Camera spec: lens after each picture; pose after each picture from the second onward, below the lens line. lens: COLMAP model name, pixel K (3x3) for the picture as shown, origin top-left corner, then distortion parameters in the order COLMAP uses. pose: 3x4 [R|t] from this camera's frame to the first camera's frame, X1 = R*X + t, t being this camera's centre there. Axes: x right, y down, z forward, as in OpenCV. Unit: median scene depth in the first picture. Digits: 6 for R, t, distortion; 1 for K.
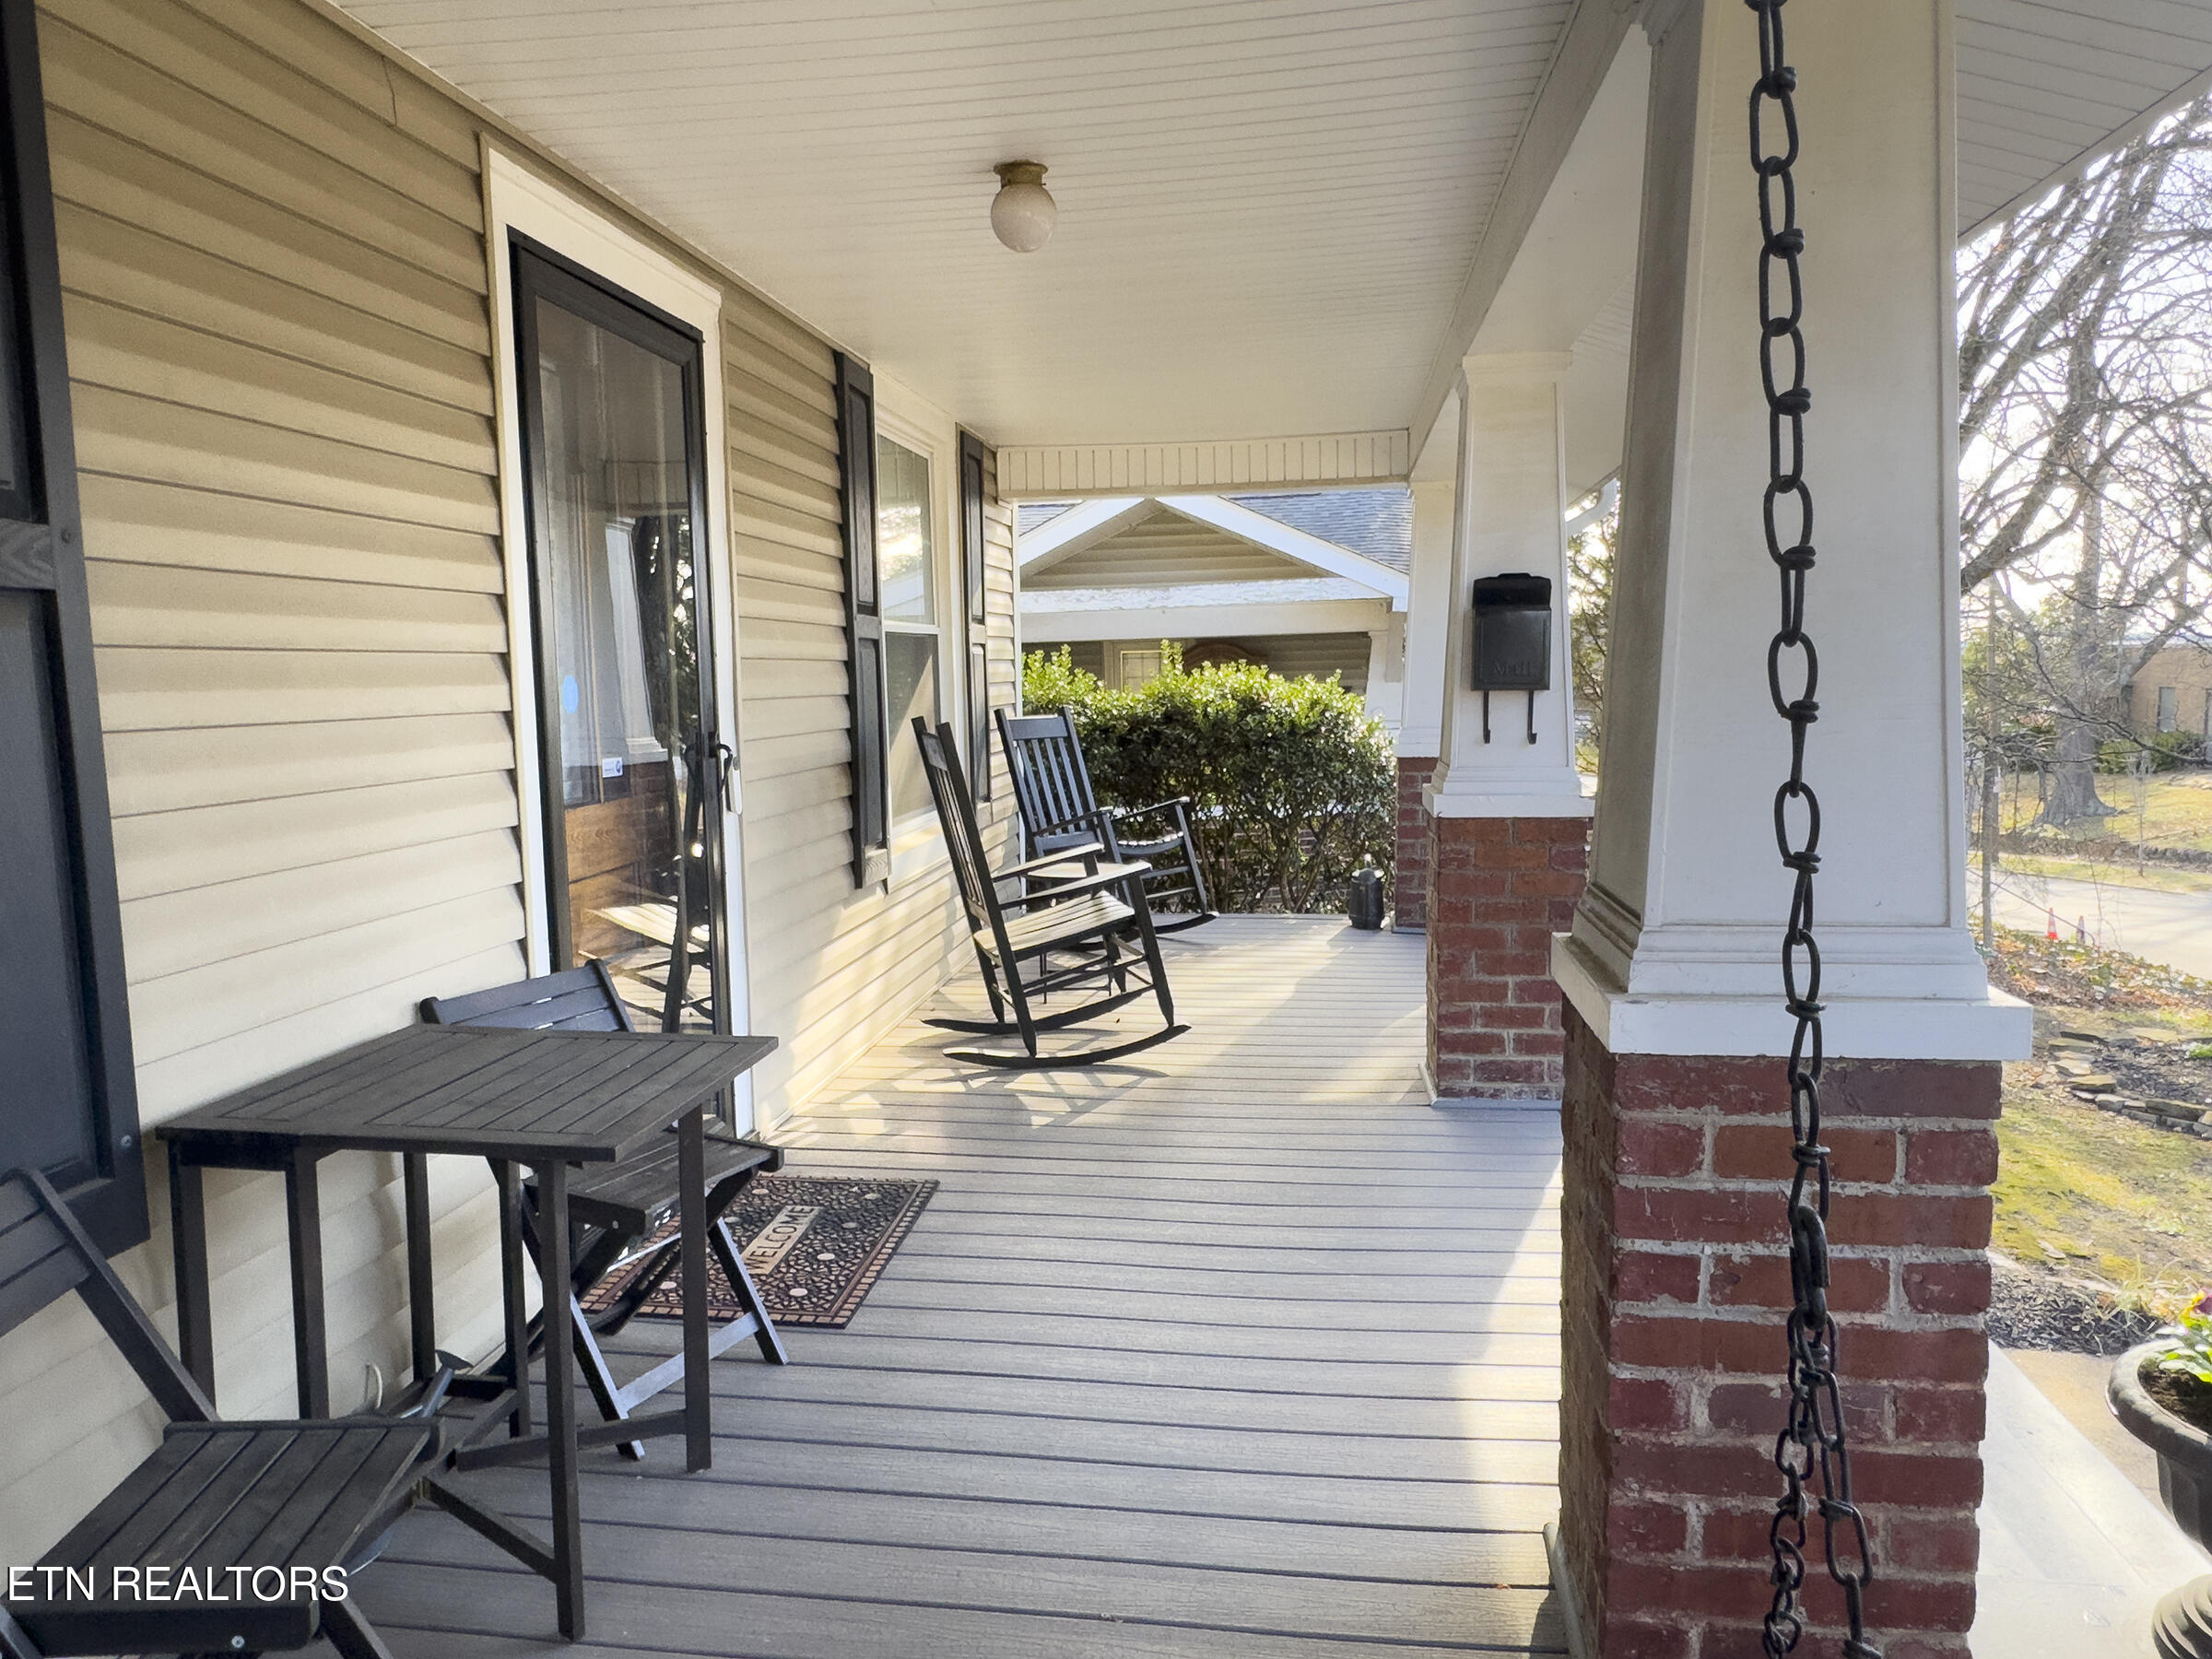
lens RADIAL K [[1527.2, 0, 1099.4], [0, 1527.2, 827.1], [0, 0, 1]] dist [0.002967, -0.000839]
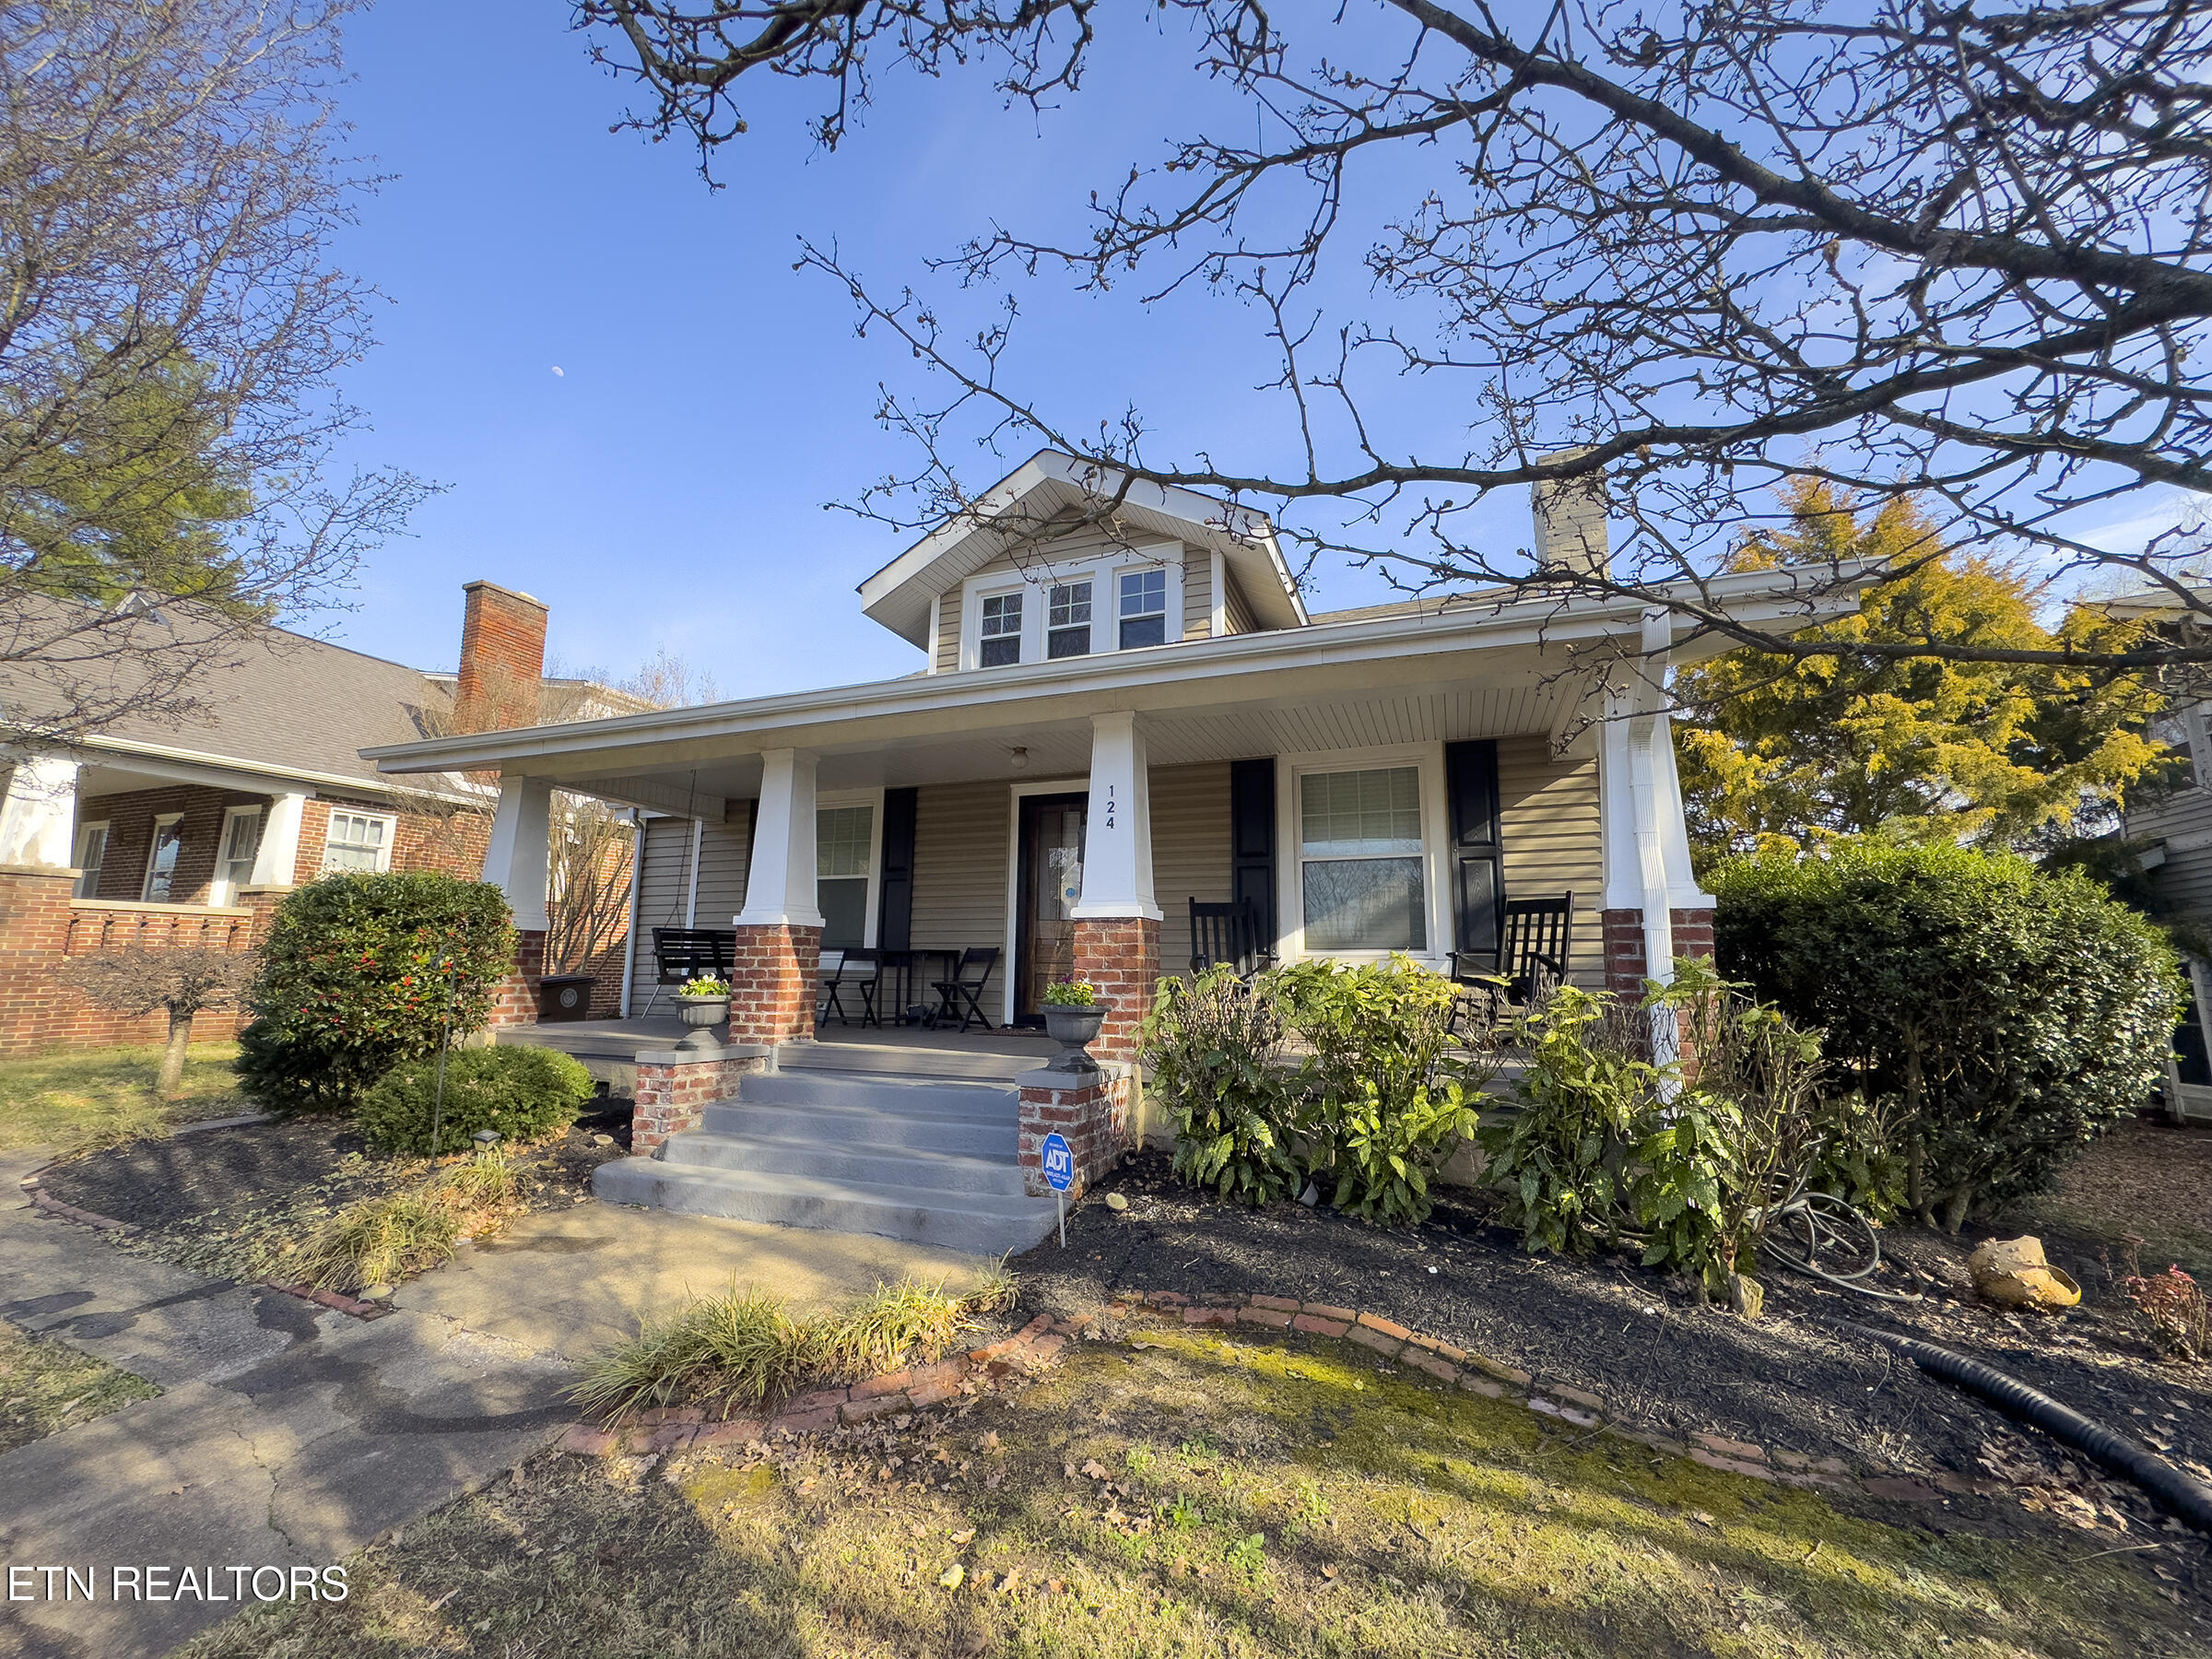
lens RADIAL K [[887.6, 0, 1113.8], [0, 887.6, 832.8], [0, 0, 1]] dist [-0.003631, 0.000640]
pose [[-0.239563, -0.136280, -0.961269, 1.499304], [-0.107013, 0.987773, -0.113368, 0.009804], [0.964965, 0.075709, -0.251217, 1.333869]]
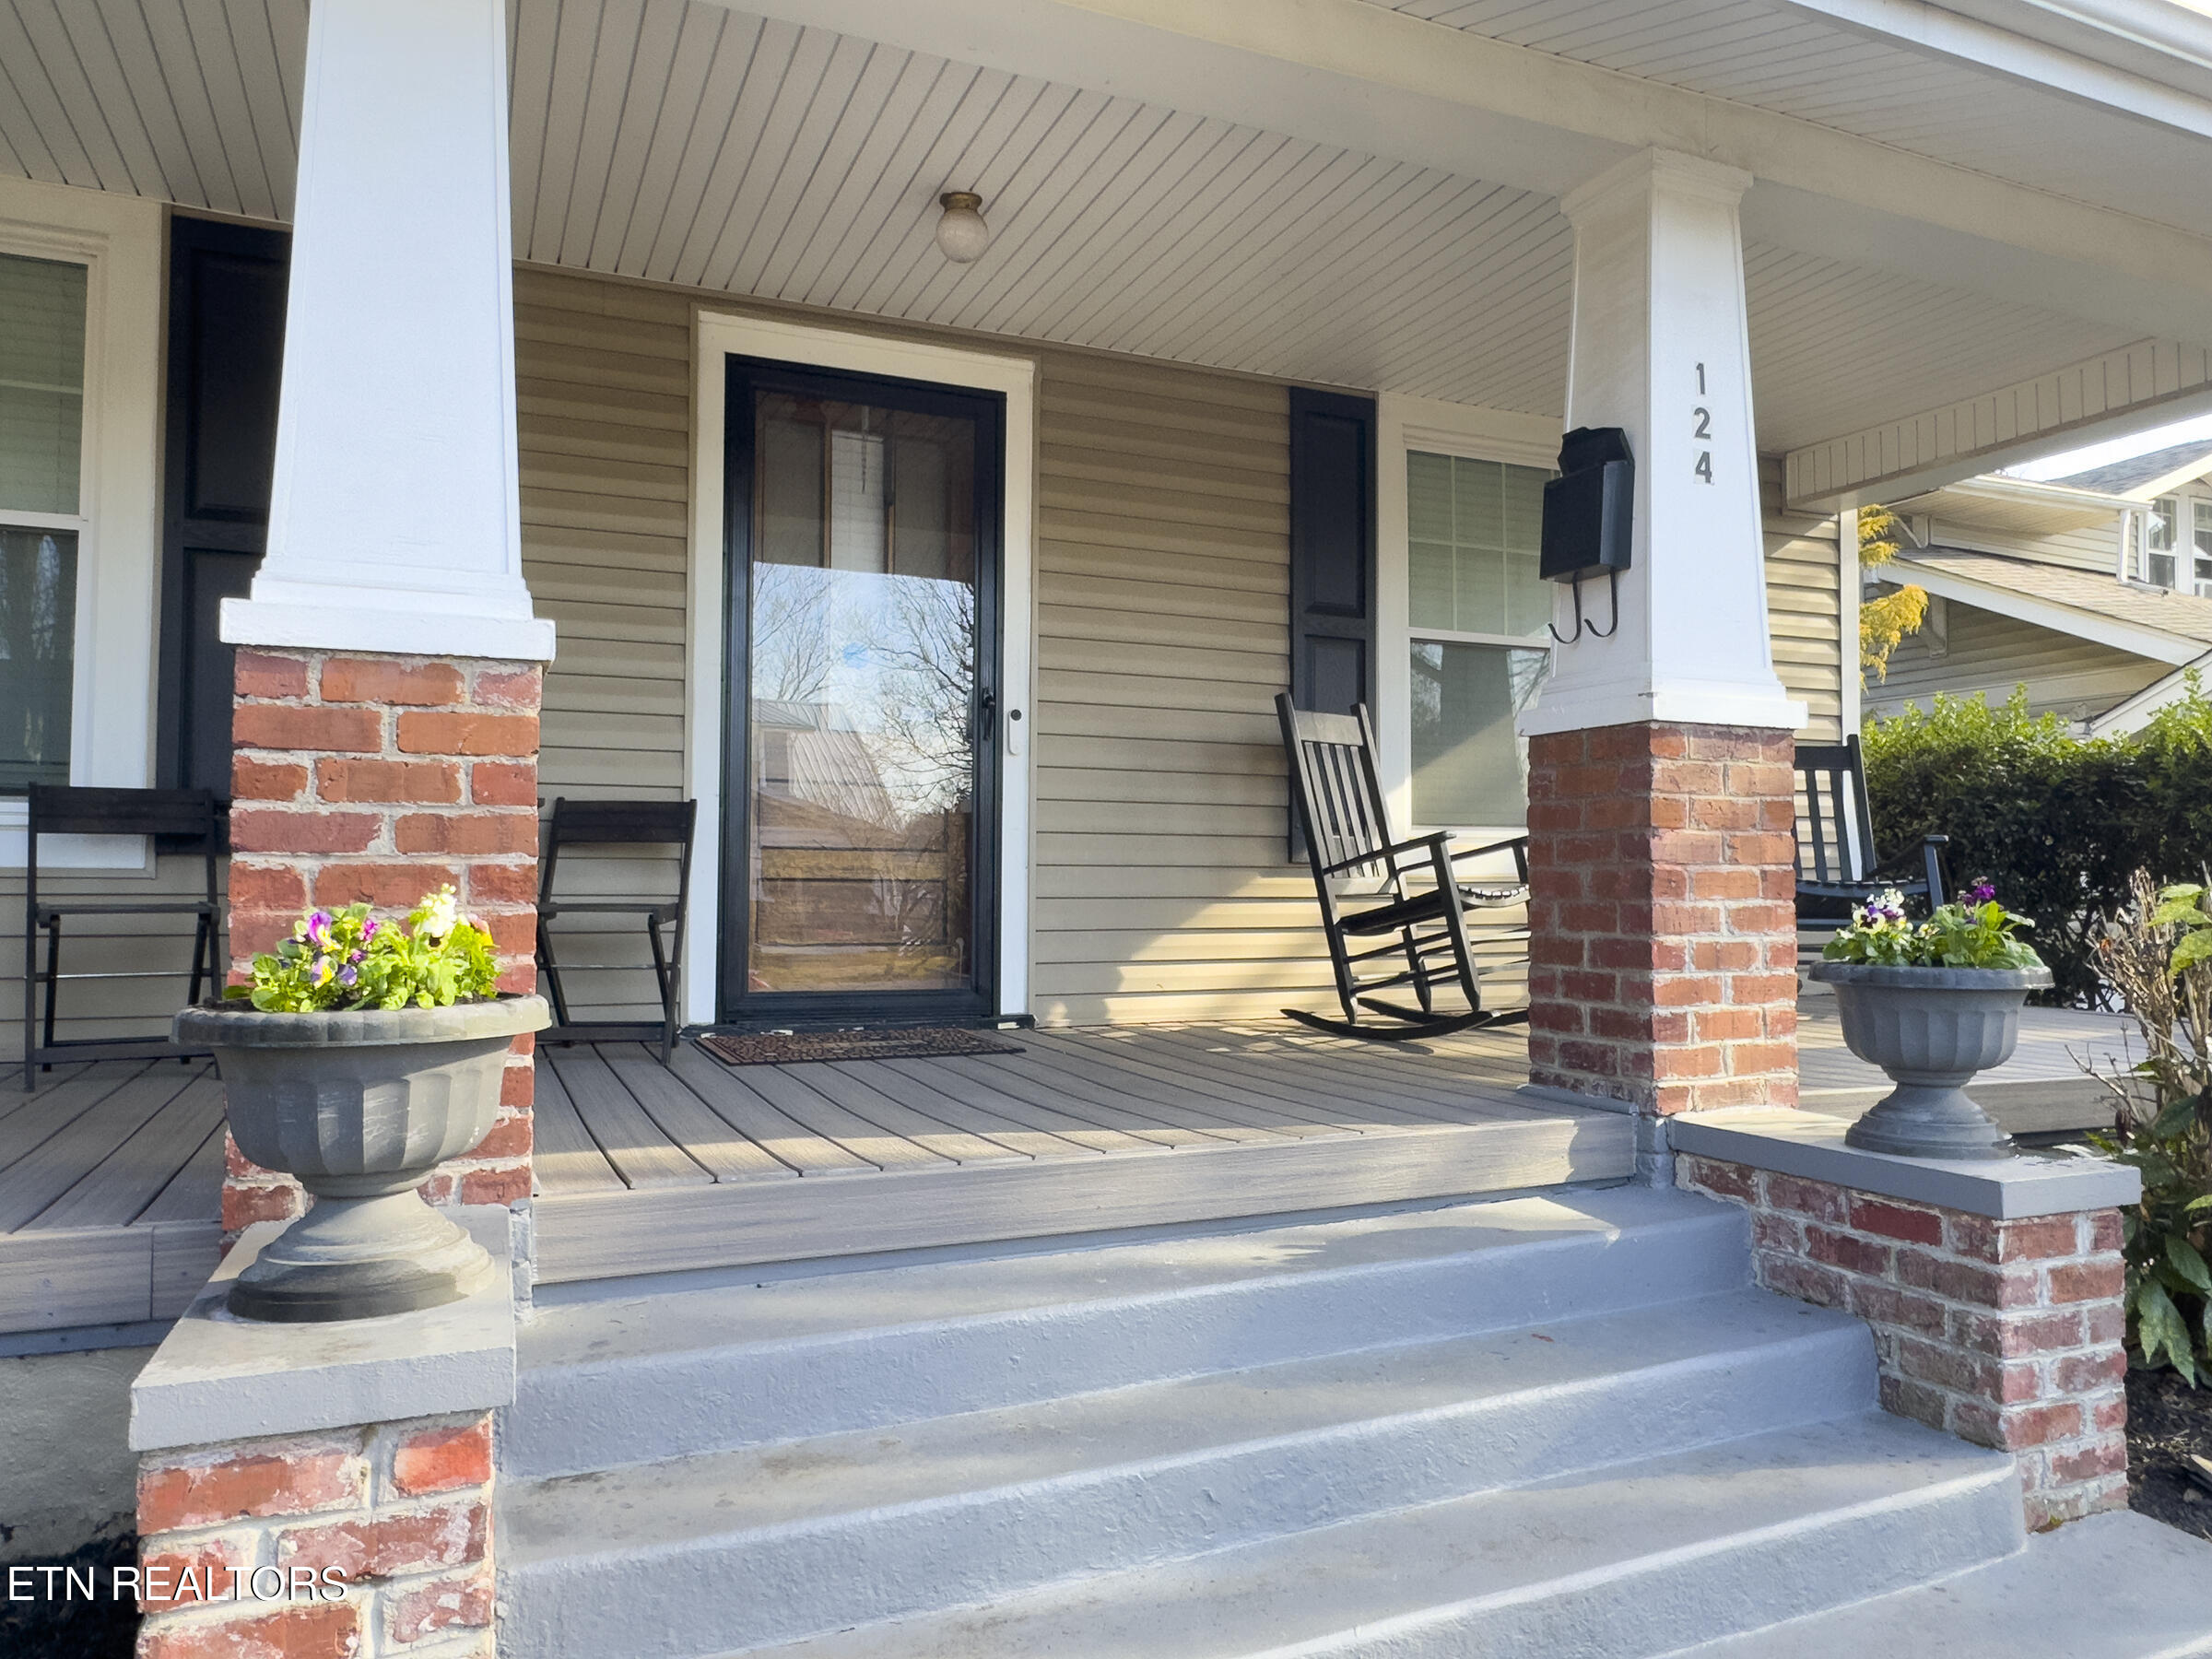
lens RADIAL K [[1527.2, 0, 1108.4], [0, 1527.2, 827.8], [0, 0, 1]] dist [0.002967, -0.000839]
pose [[0.520167, -0.010037, -0.854006, 0.810011], [-0.102719, 0.991937, -0.074223, 0.127226], [0.847865, 0.126331, 0.514942, 0.378692]]
